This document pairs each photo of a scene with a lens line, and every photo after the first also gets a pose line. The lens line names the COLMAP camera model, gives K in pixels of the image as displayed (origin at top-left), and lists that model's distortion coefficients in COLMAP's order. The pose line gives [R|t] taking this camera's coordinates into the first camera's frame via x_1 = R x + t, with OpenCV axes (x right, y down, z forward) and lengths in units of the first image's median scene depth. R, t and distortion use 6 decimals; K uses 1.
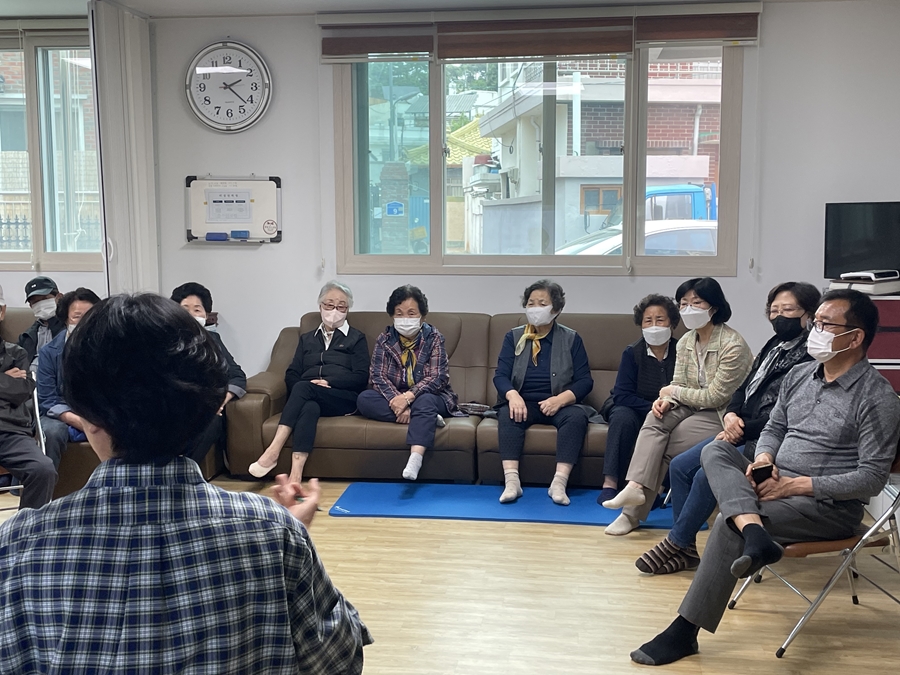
lens RADIAL K [[1054.5, 0, 451.7], [0, 1054.5, 343.7], [0, 0, 1]] dist [0.049565, 0.000000]
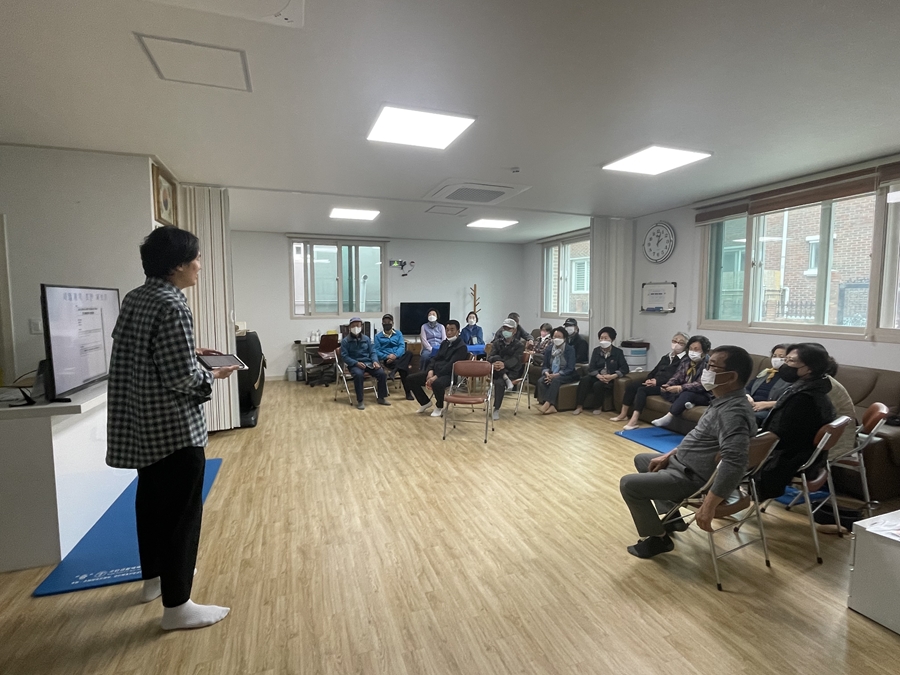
lens RADIAL K [[449.5, 0, 452.1], [0, 449.5, 334.5], [0, 0, 1]] dist [-0.001539, -0.000607]
pose [[0.447492, 0.069371, -0.891593, 0.452284], [-0.114149, 0.993263, 0.019990, -0.019715], [0.886973, 0.092829, 0.452396, 0.202133]]
